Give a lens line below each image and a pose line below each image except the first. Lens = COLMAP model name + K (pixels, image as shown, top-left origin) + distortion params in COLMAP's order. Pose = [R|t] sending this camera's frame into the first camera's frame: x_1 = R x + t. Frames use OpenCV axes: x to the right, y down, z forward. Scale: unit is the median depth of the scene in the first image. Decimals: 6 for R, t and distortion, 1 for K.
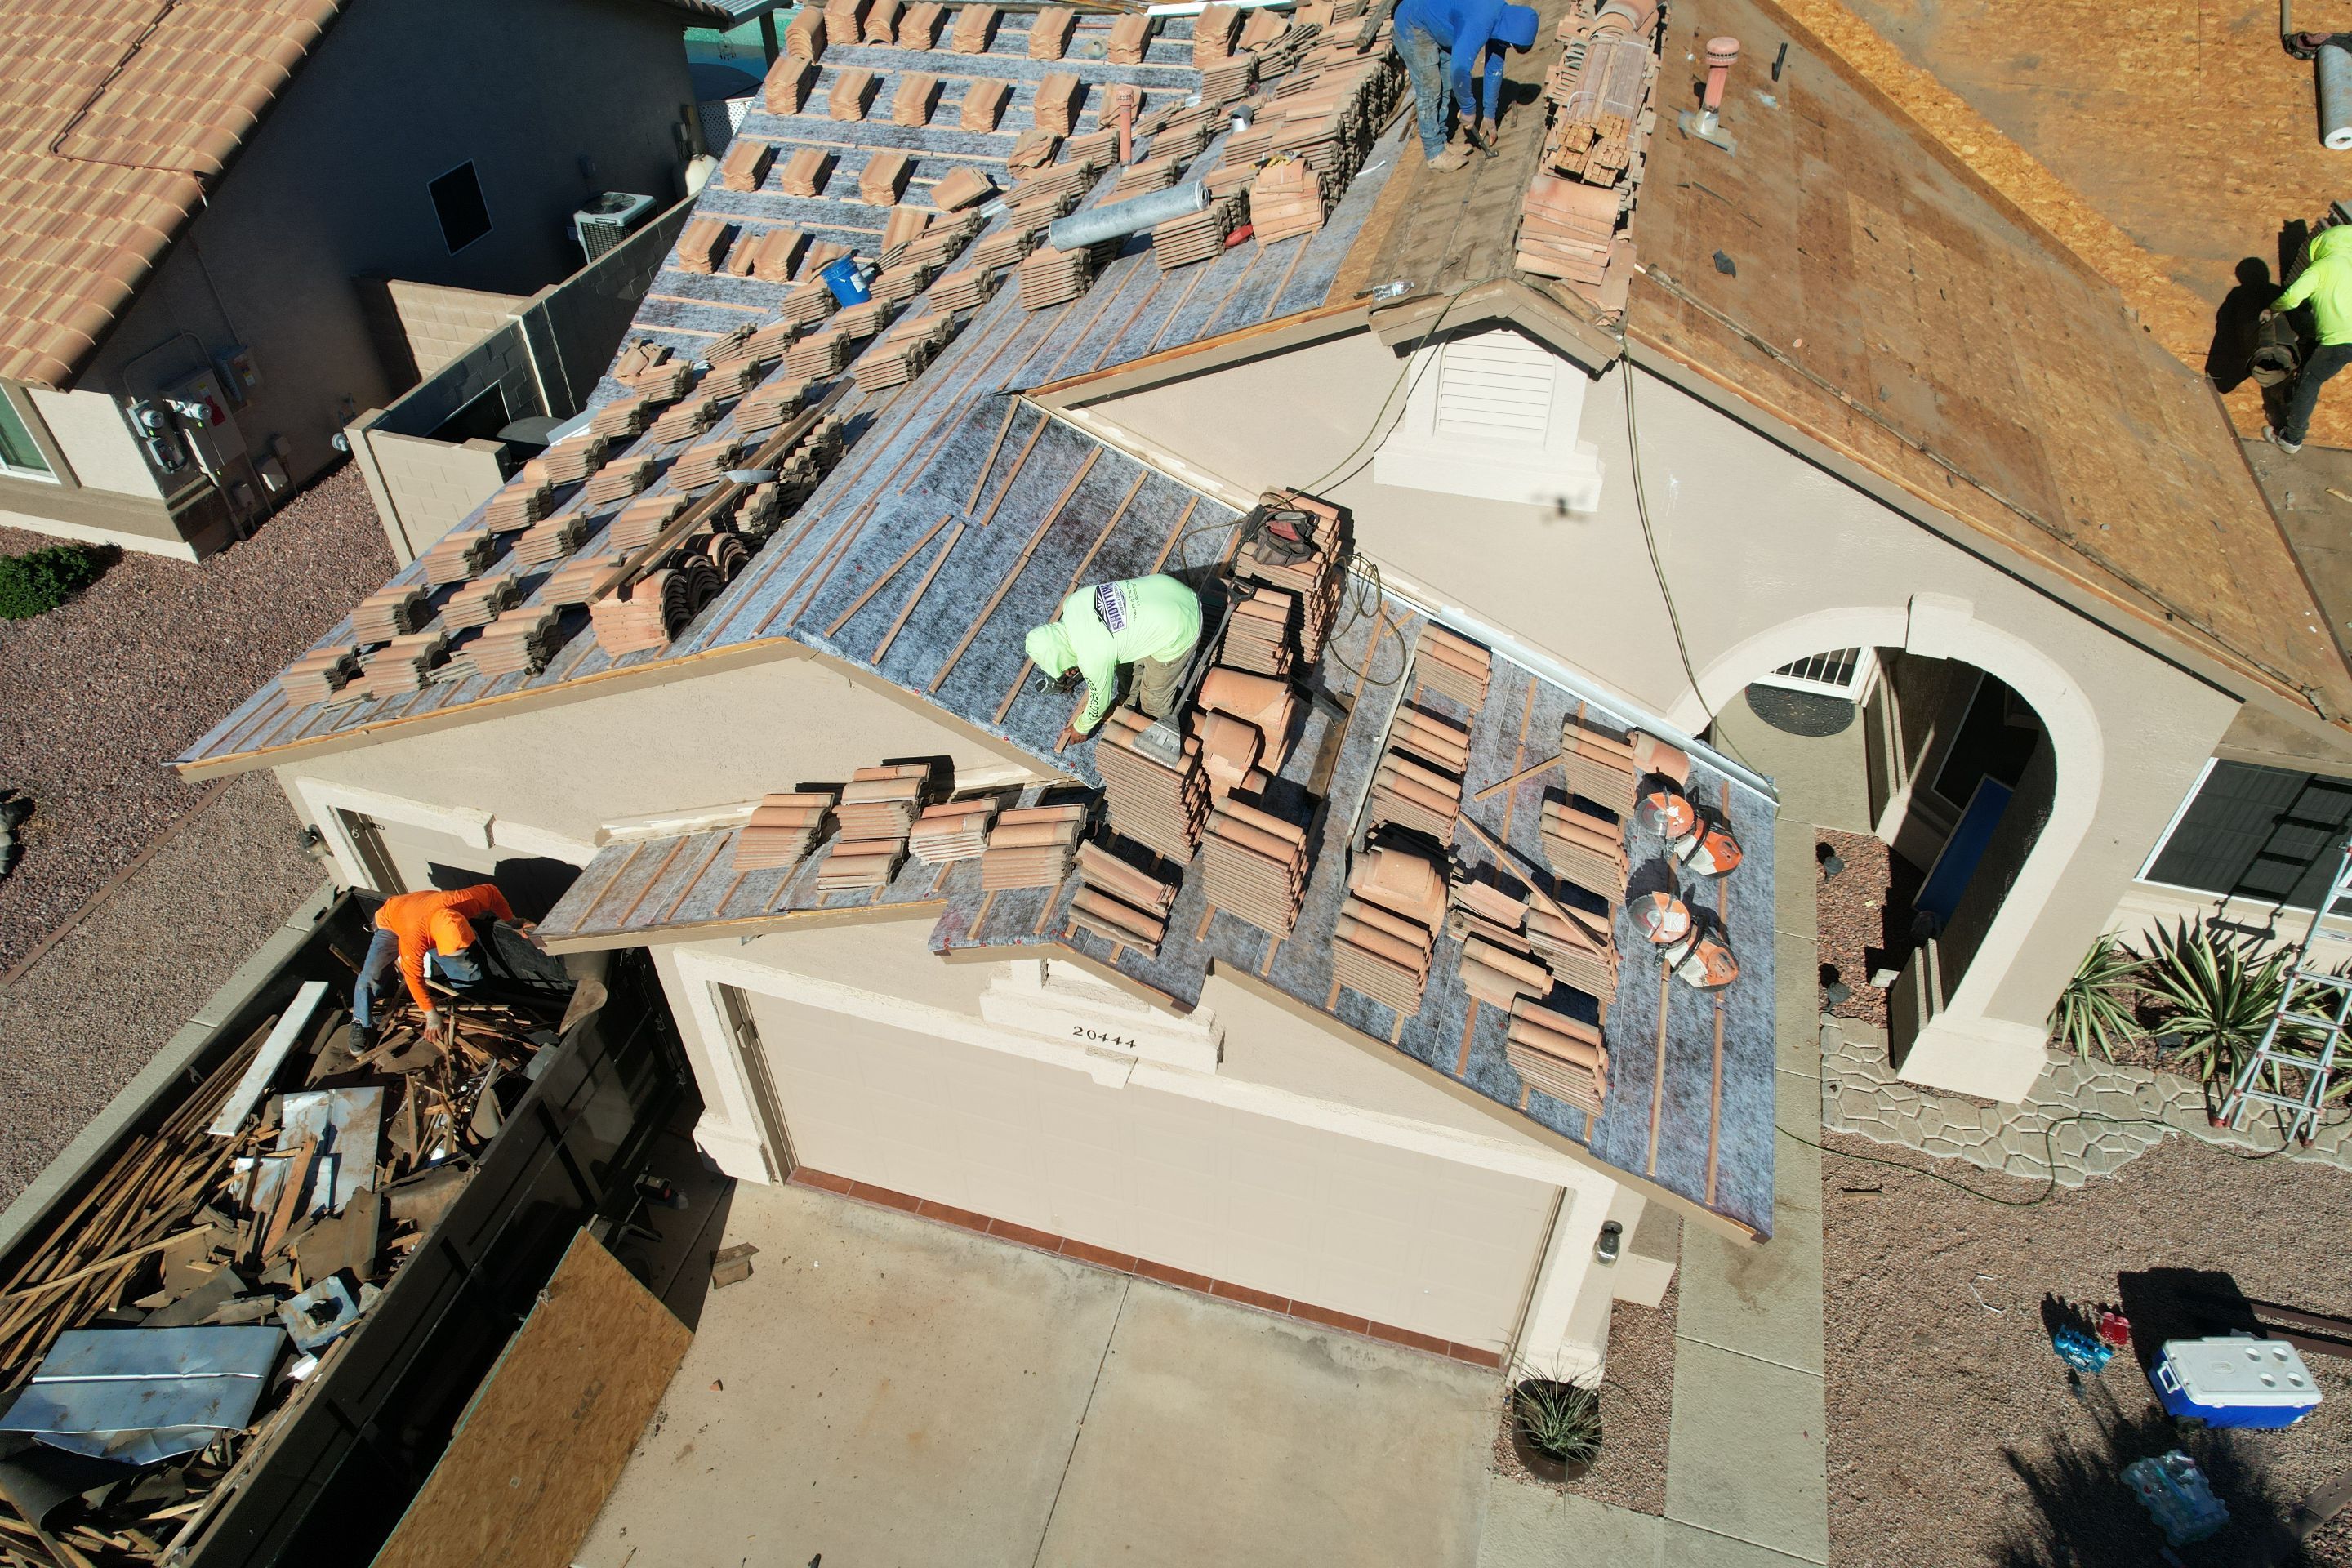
lens RADIAL K [[1497.4, 0, 1173.3], [0, 1497.4, 790.7], [0, 0, 1]] dist [-0.074664, 0.067435]
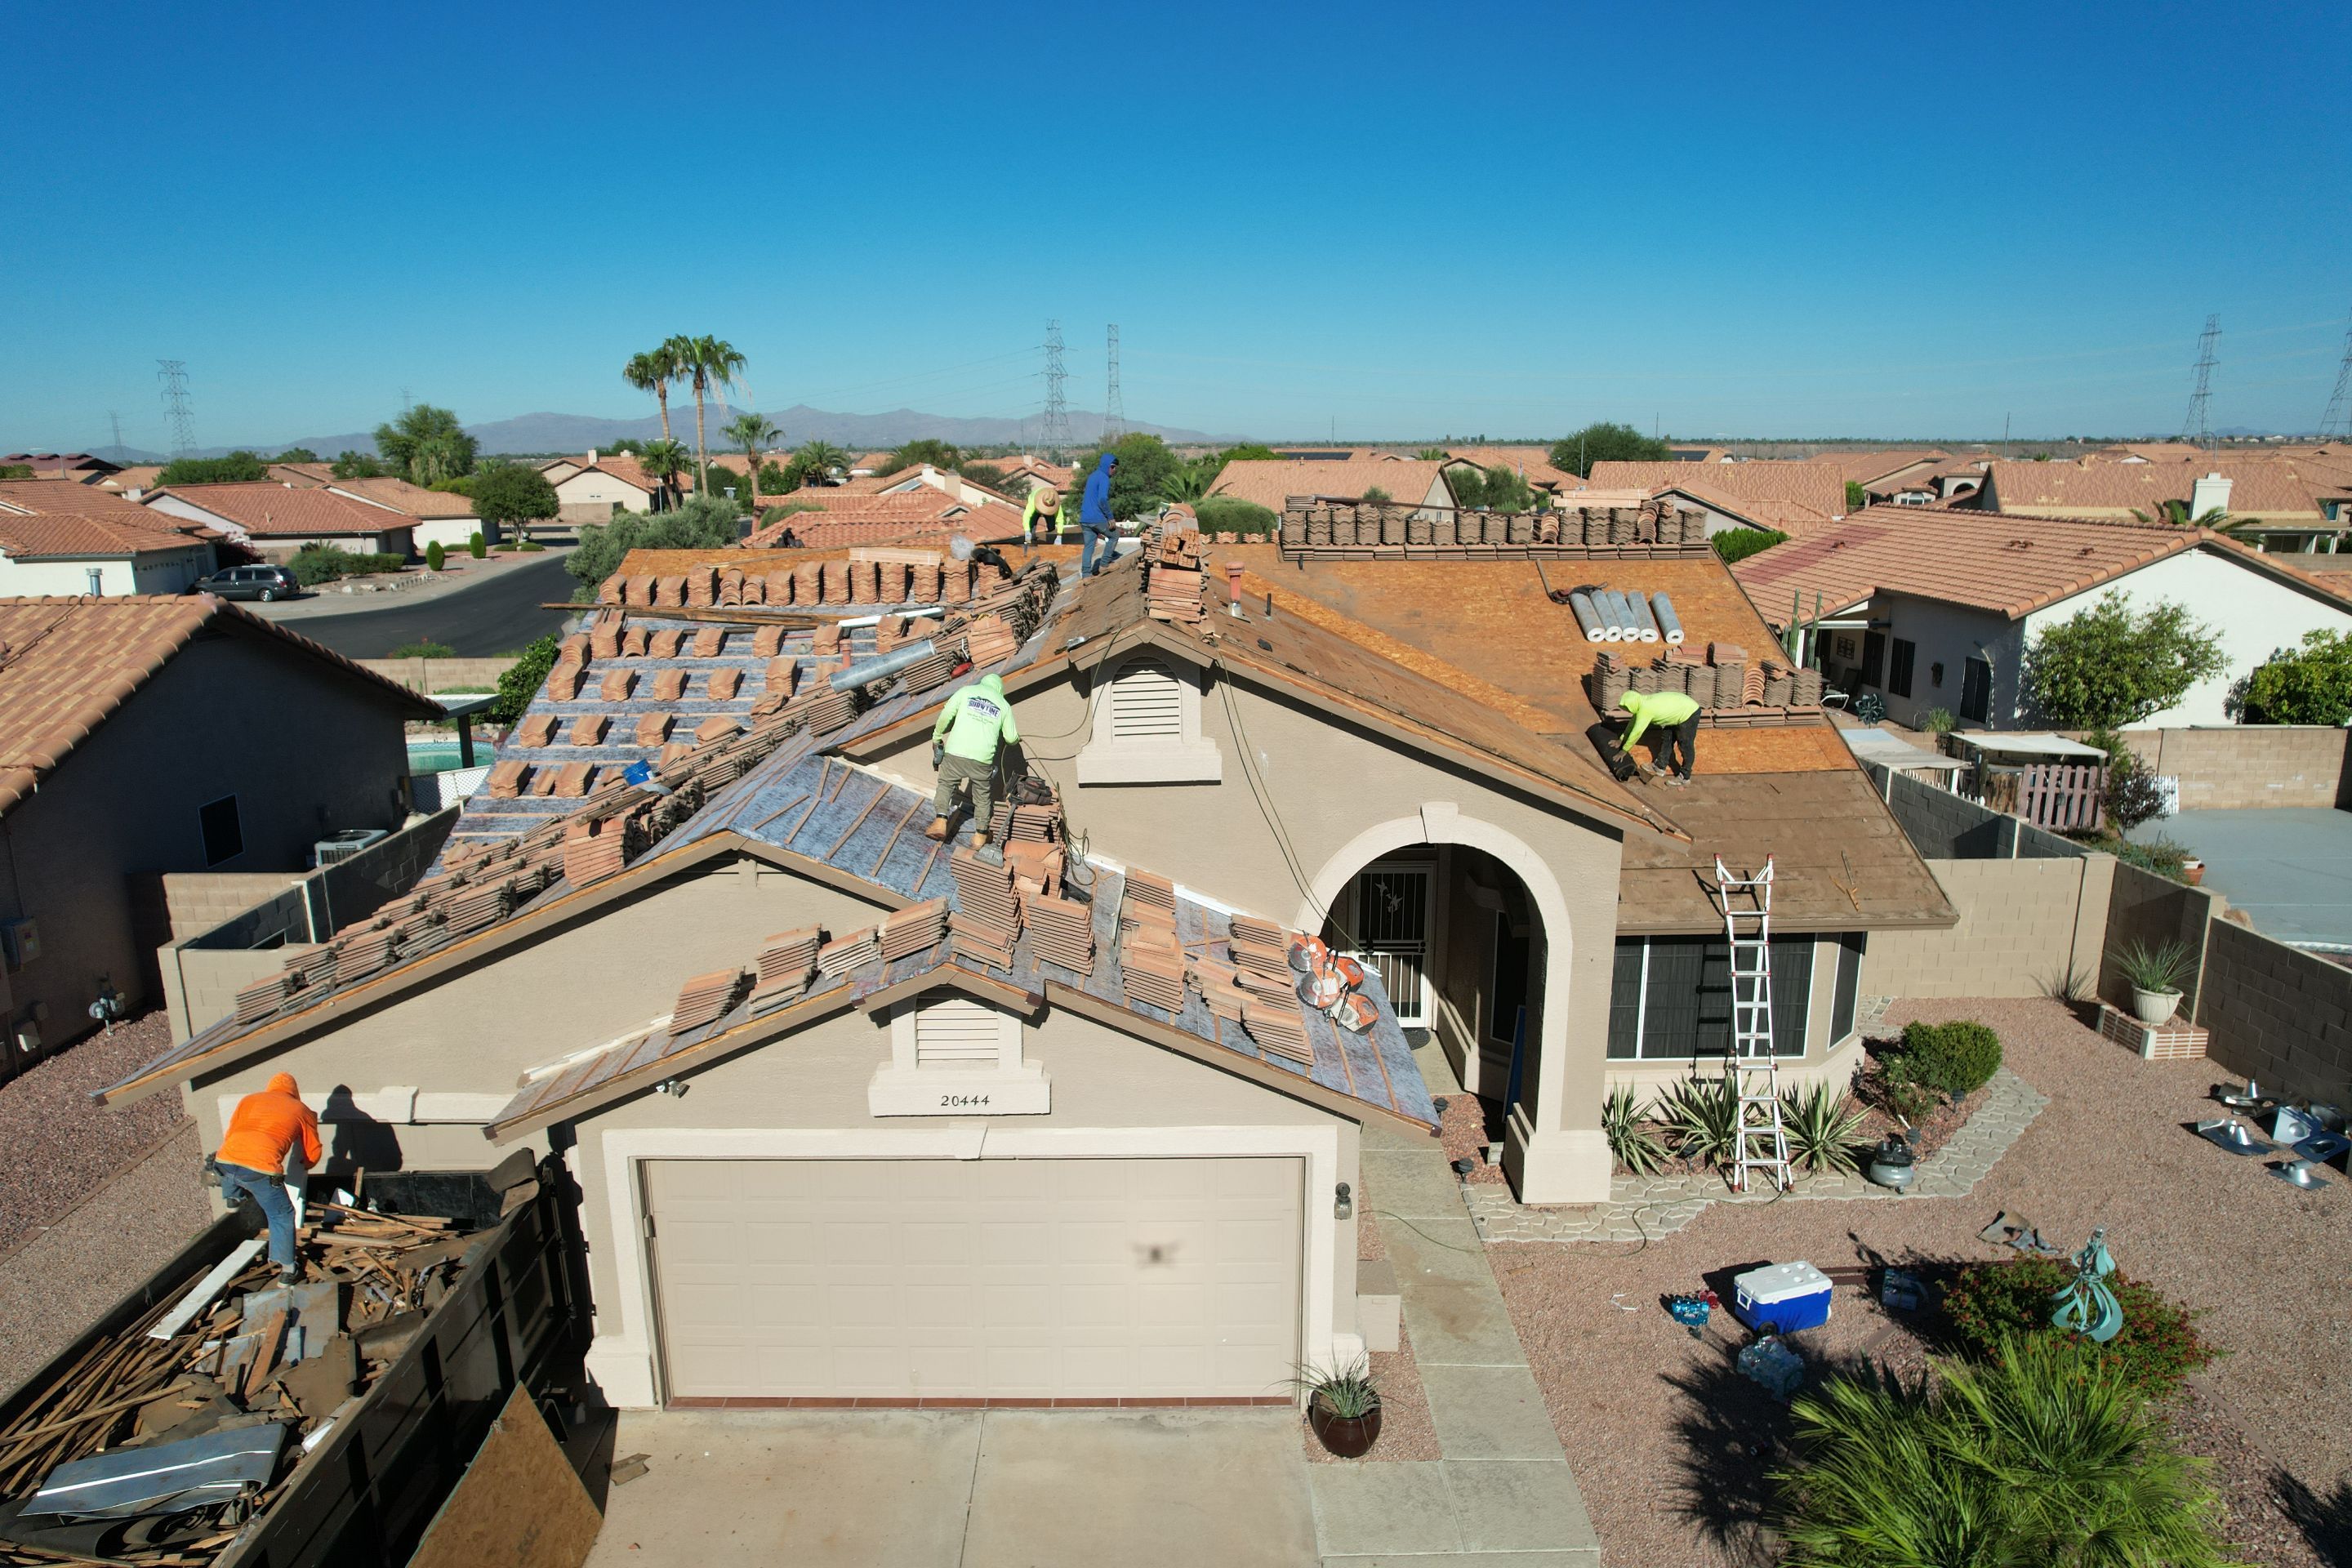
lens RADIAL K [[1497.4, 0, 1166.8], [0, 1497.4, 797.6], [0, 0, 1]] dist [-0.074664, 0.067435]
pose [[0.956218, -0.066574, 0.284983, -0.197268], [0.196189, 0.868390, -0.455422, 0.477820], [-0.217157, 0.491393, 0.843431, -0.274503]]
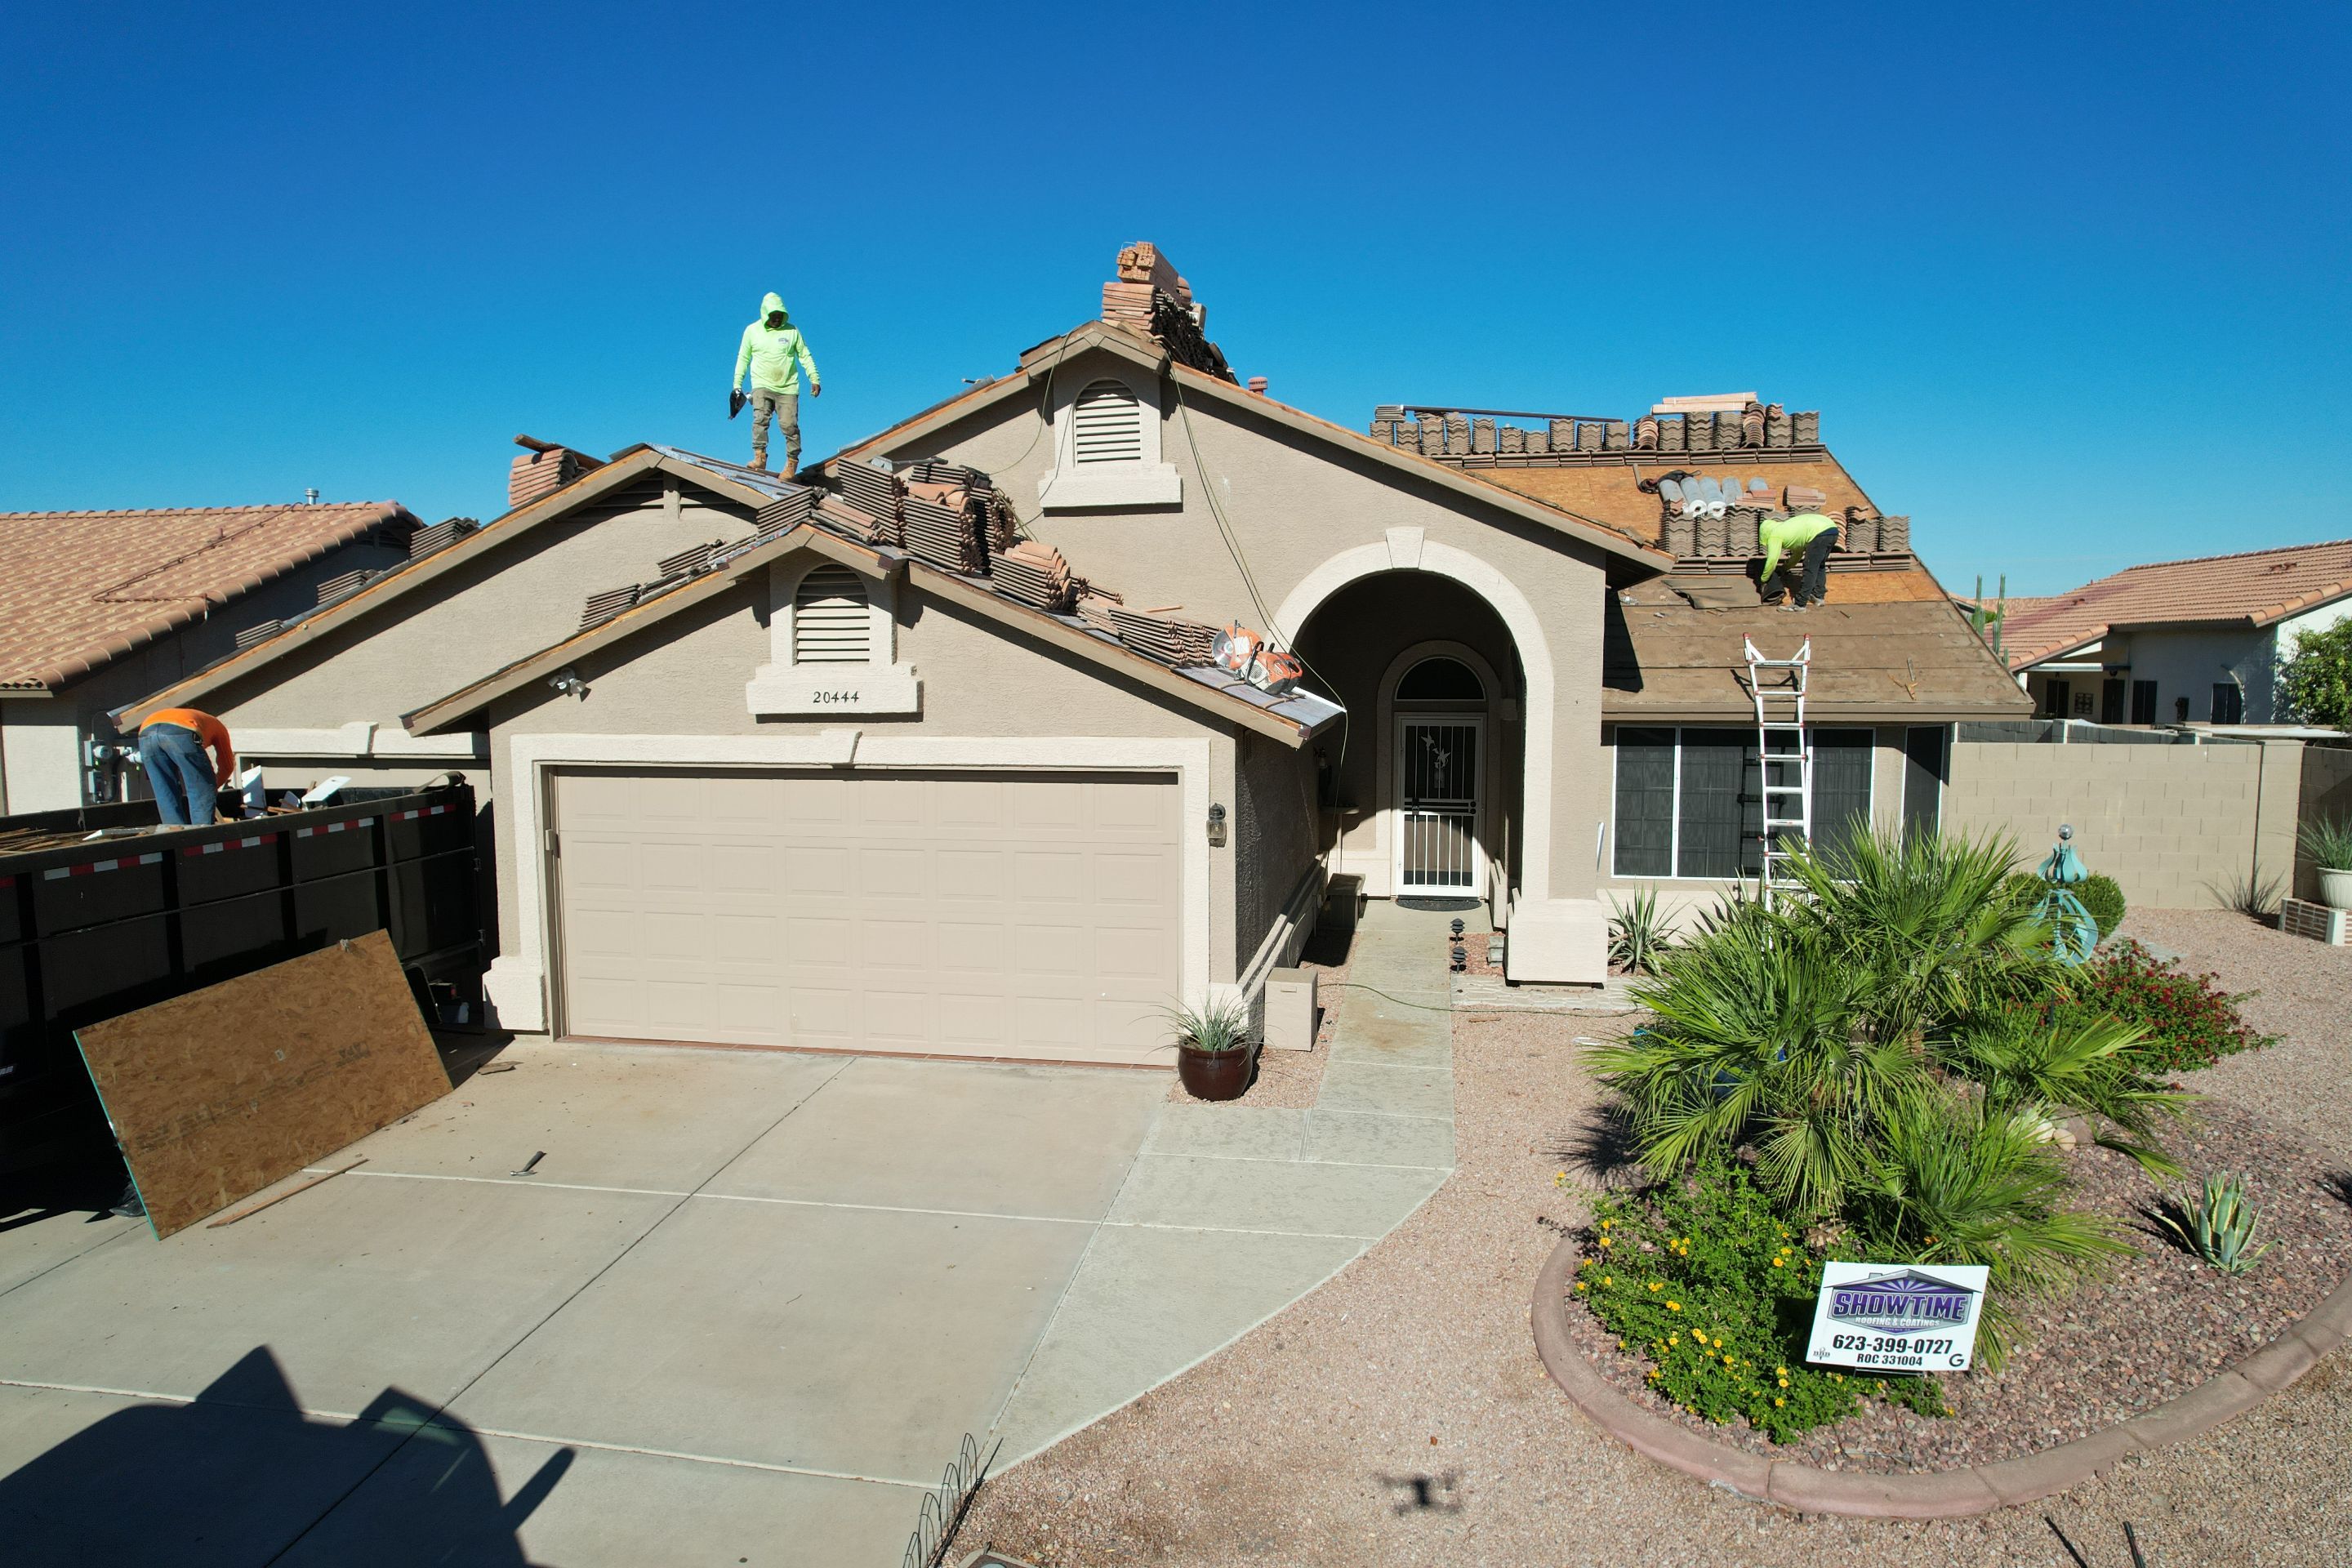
lens RADIAL K [[1497.4, 0, 1169.5], [0, 1497.4, 798.6], [0, 0, 1]] dist [-0.074664, 0.067435]
pose [[0.993706, -0.008470, 0.111697, 0.085879], [0.073339, 0.802906, -0.591576, 0.878504], [-0.084672, 0.596045, 0.798474, -0.054123]]
